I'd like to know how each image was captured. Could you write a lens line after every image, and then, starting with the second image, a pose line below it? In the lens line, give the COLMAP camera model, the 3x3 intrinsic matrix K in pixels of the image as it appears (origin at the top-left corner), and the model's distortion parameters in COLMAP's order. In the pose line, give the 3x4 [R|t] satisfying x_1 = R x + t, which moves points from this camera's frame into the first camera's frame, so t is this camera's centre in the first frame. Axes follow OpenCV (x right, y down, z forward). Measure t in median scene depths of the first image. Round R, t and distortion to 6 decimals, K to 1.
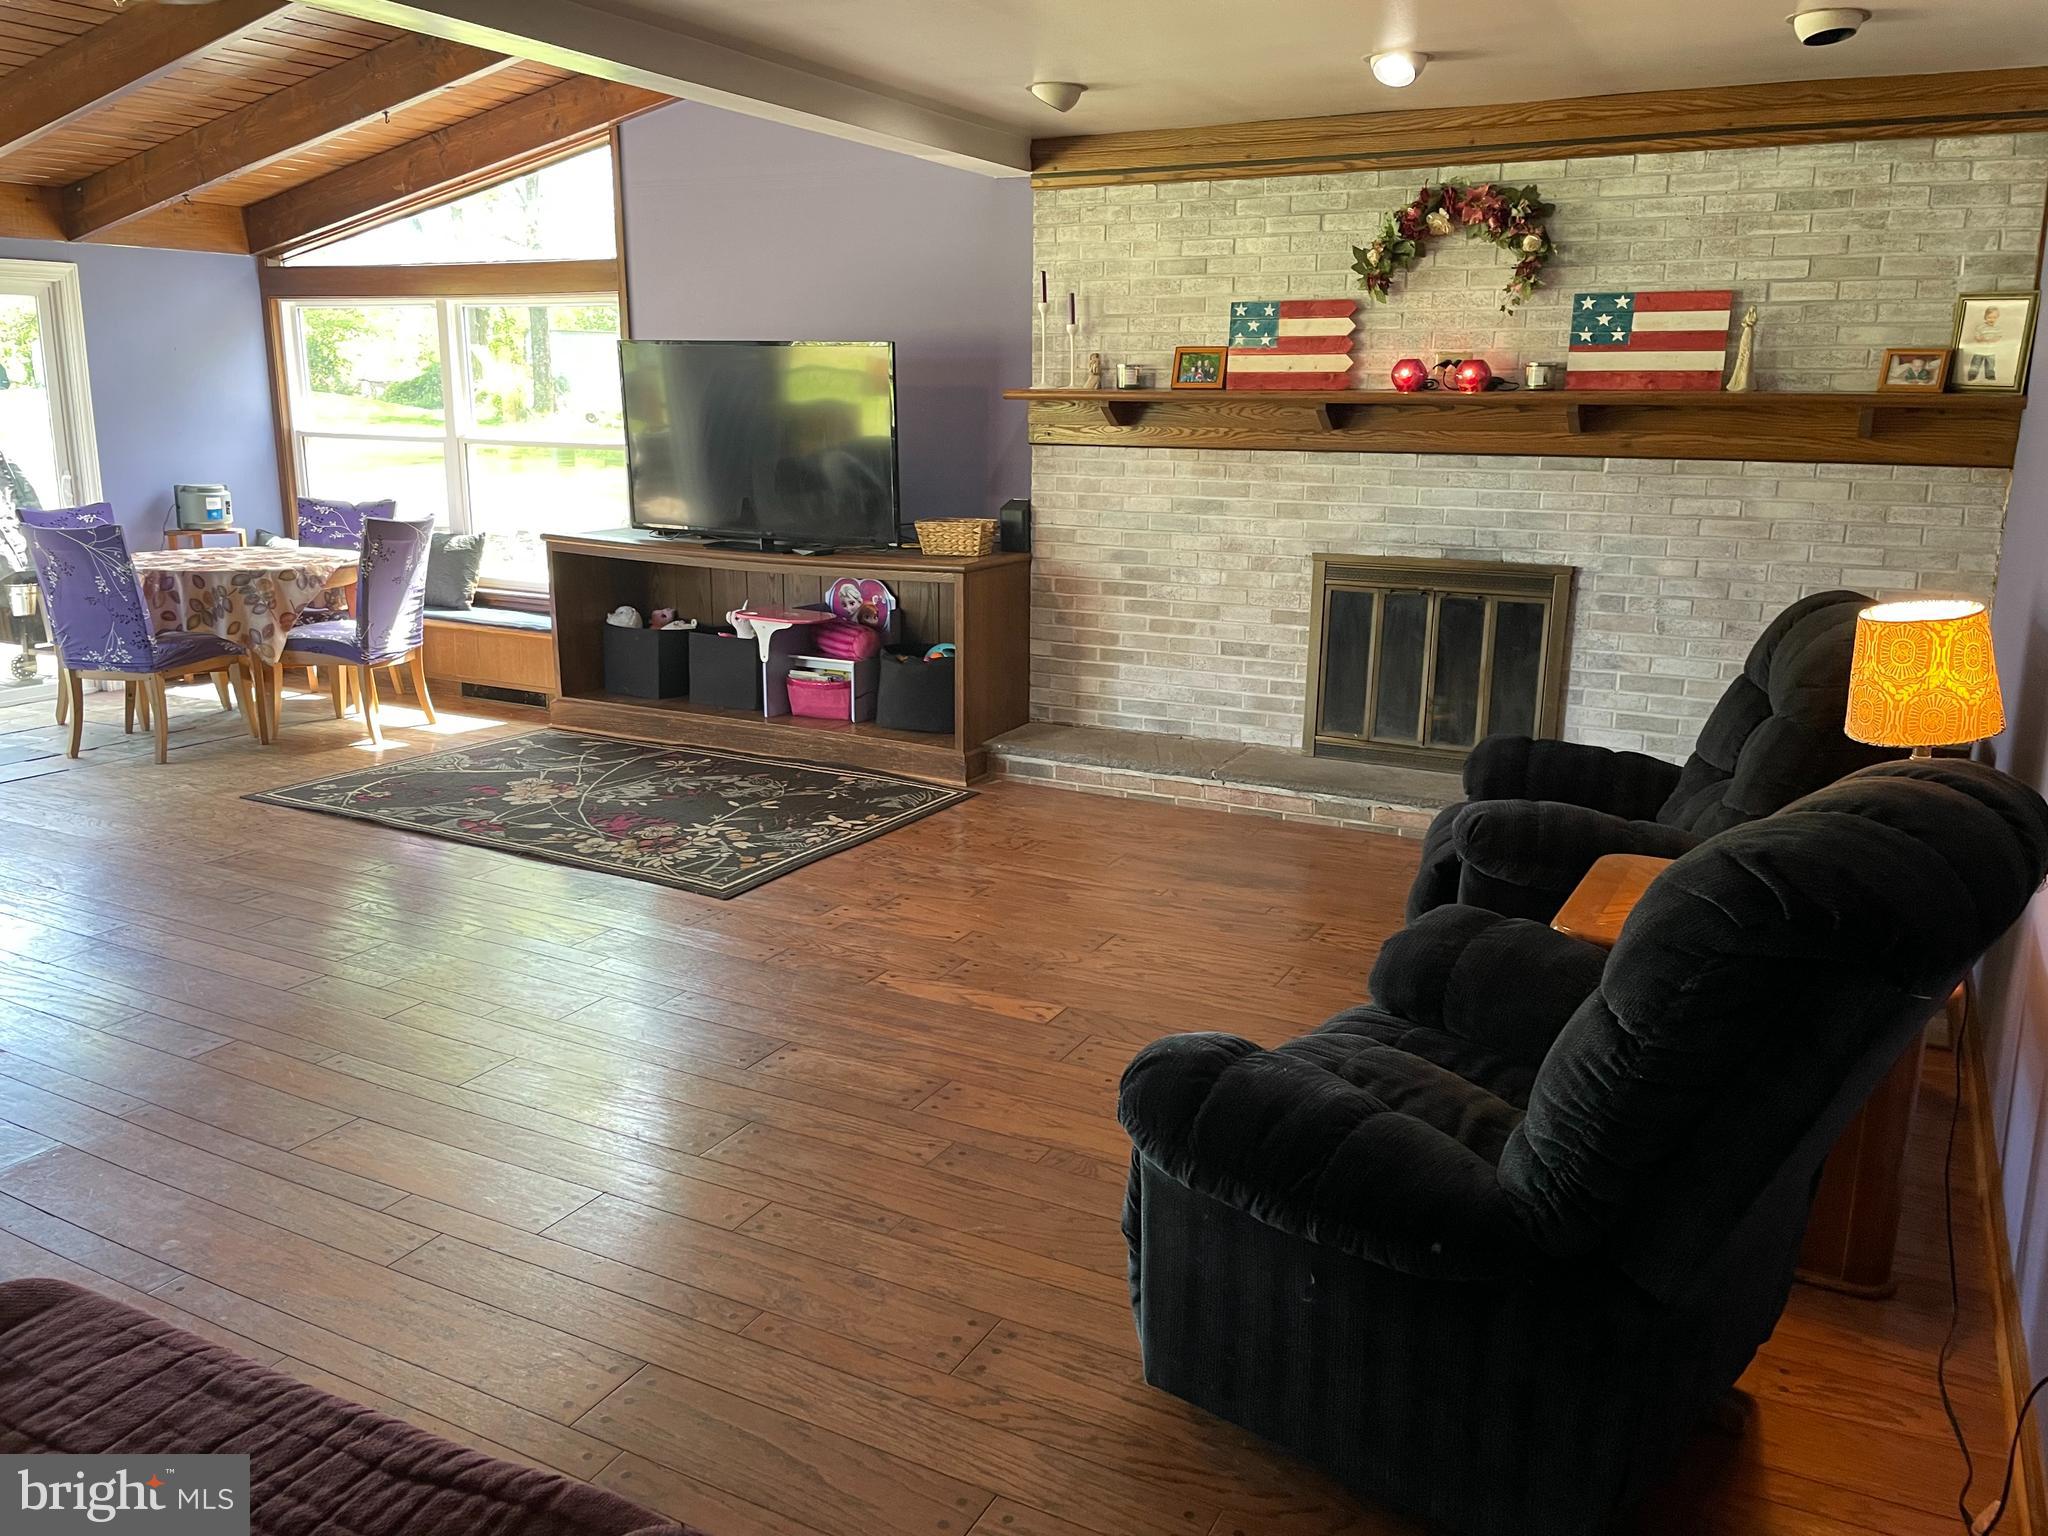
lens RADIAL K [[1555.5, 0, 1018.1], [0, 1555.5, 738.3], [0, 0, 1]] dist [0.106232, -0.136161]
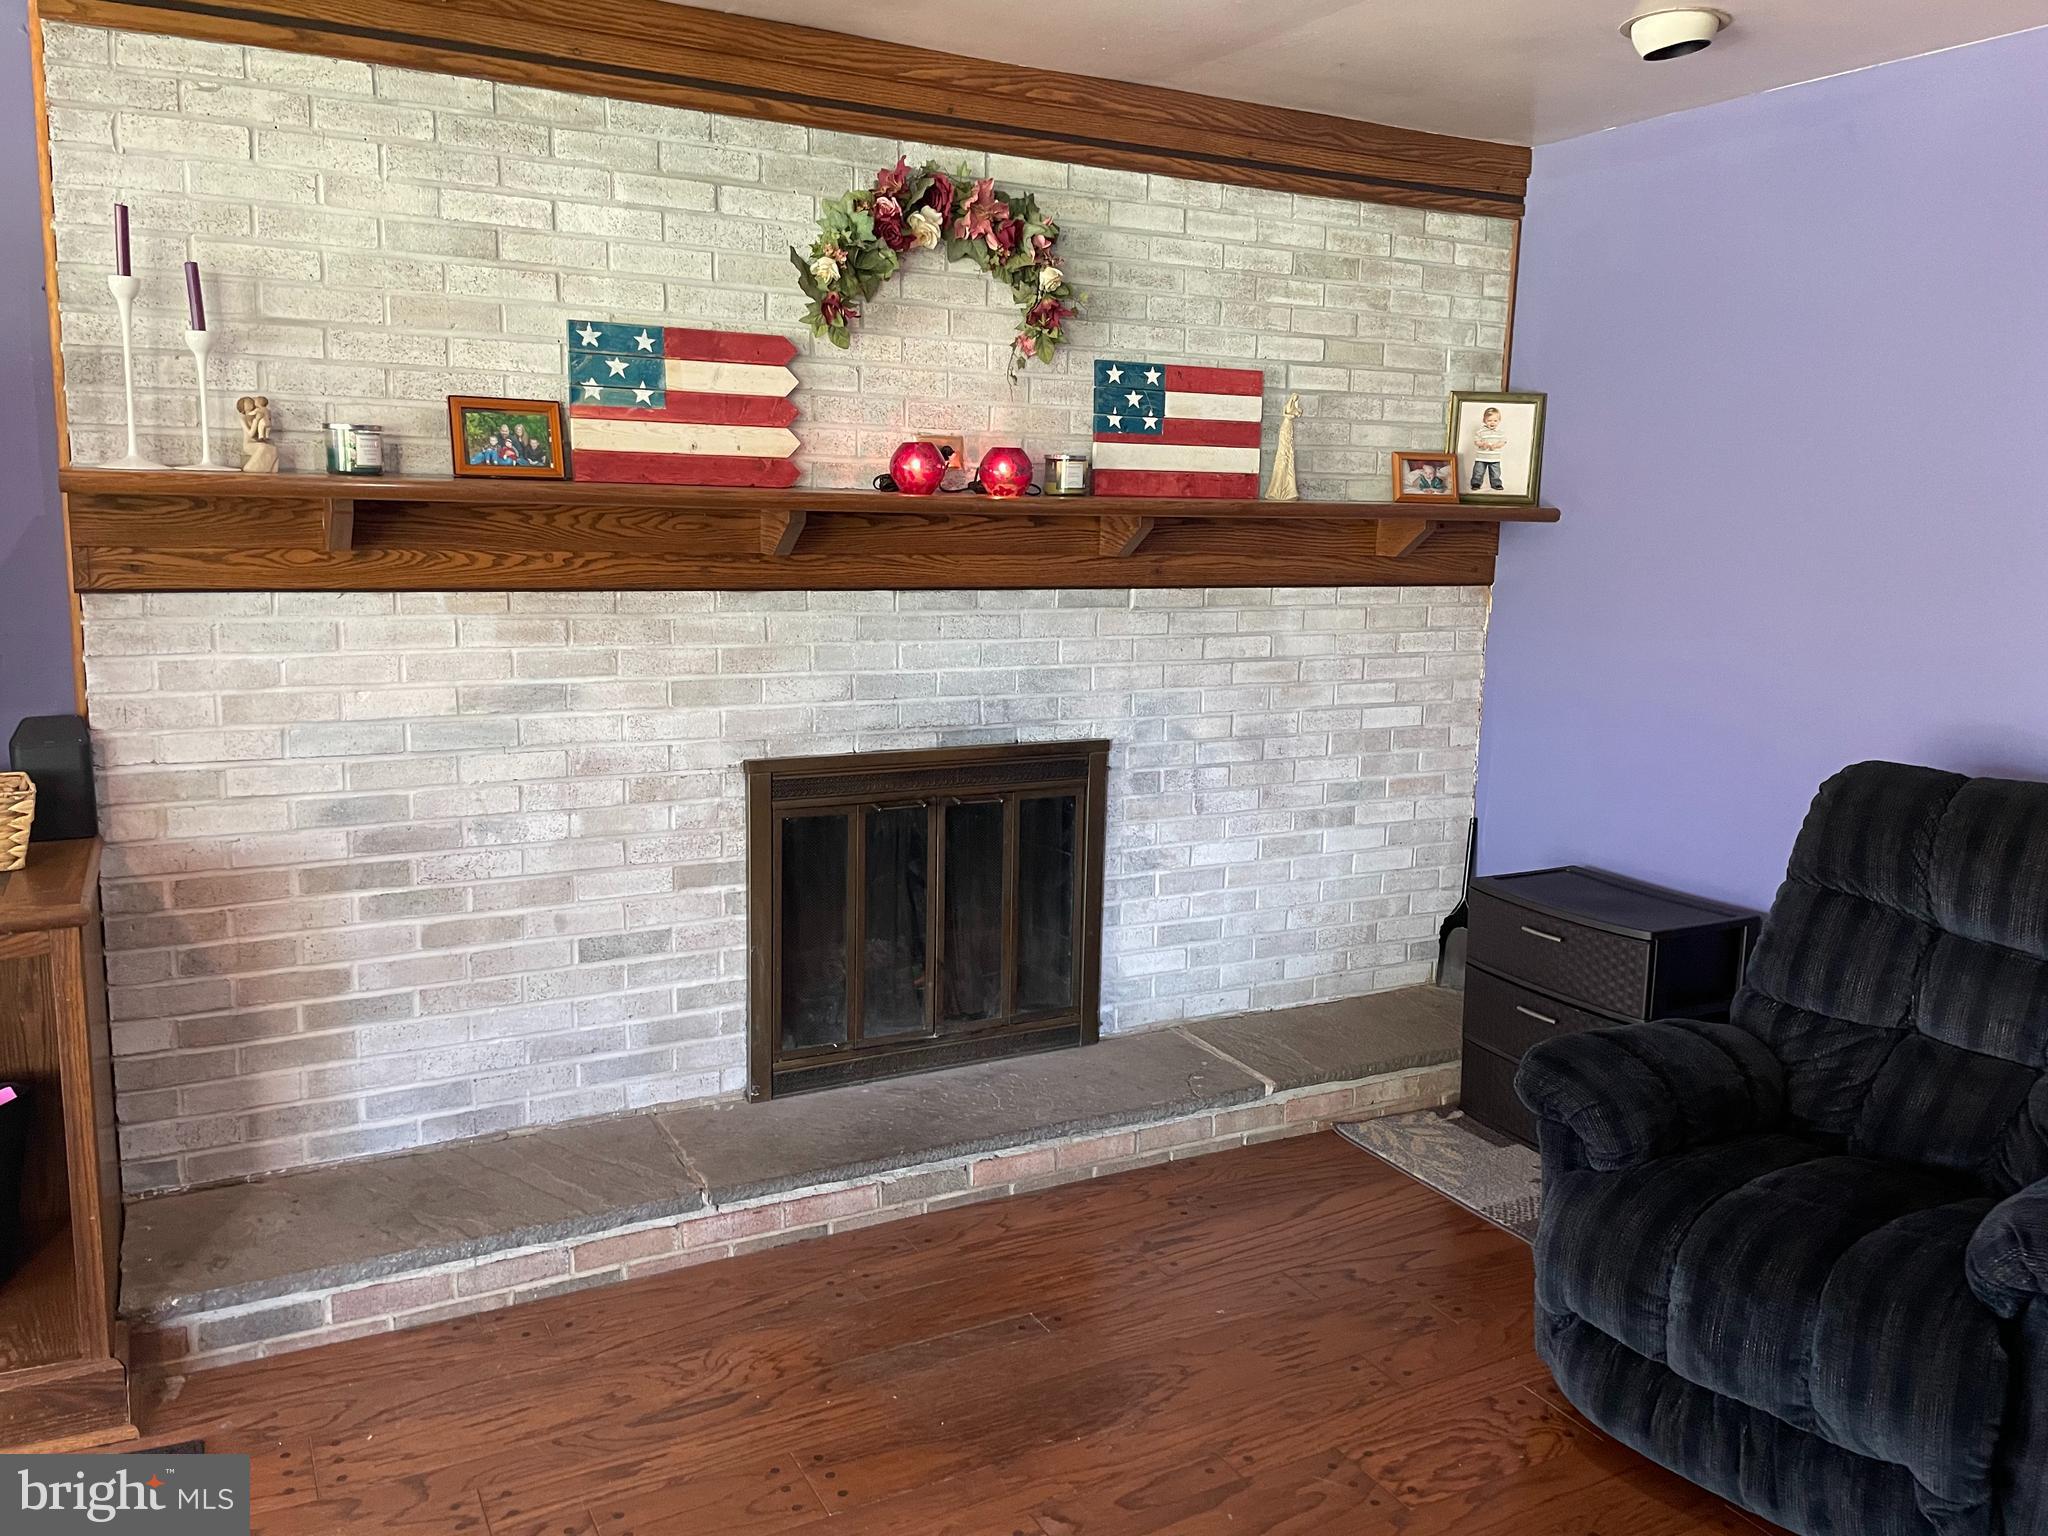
lens RADIAL K [[1555.5, 0, 1018.1], [0, 1555.5, 738.3], [0, 0, 1]] dist [0.106232, -0.136161]
pose [[0.565728, -0.122657, 0.815418, -0.241319], [0.163735, 0.985894, 0.034703, -0.138082], [-0.808172, 0.113880, 0.577831, 0.613434]]
